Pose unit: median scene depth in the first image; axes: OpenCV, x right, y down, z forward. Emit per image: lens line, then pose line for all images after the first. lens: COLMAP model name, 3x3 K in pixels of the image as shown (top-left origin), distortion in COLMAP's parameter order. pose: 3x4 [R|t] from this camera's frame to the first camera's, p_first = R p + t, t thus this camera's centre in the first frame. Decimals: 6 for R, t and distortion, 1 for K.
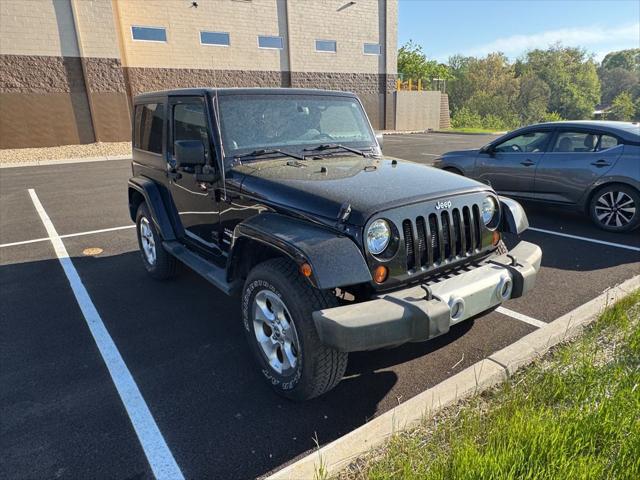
lens RADIAL K [[423.1, 0, 305.1], [0, 423.1, 244.4], [0, 0, 1]] dist [-0.002786, 0.001821]
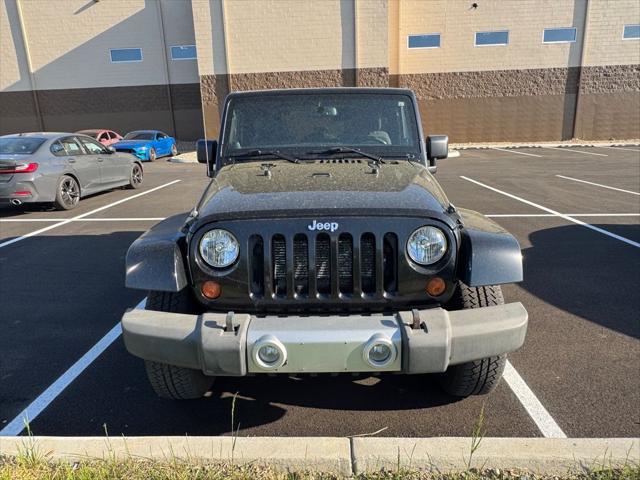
lens RADIAL K [[419.6, 0, 320.0], [0, 419.6, 240.0], [0, 0, 1]] dist [-0.000799, 0.000464]
pose [[0.805387, 0.158430, -0.571184, 0.627989], [-0.167801, 0.985140, 0.036644, -0.076730], [0.568502, 0.066333, 0.820003, 0.284716]]
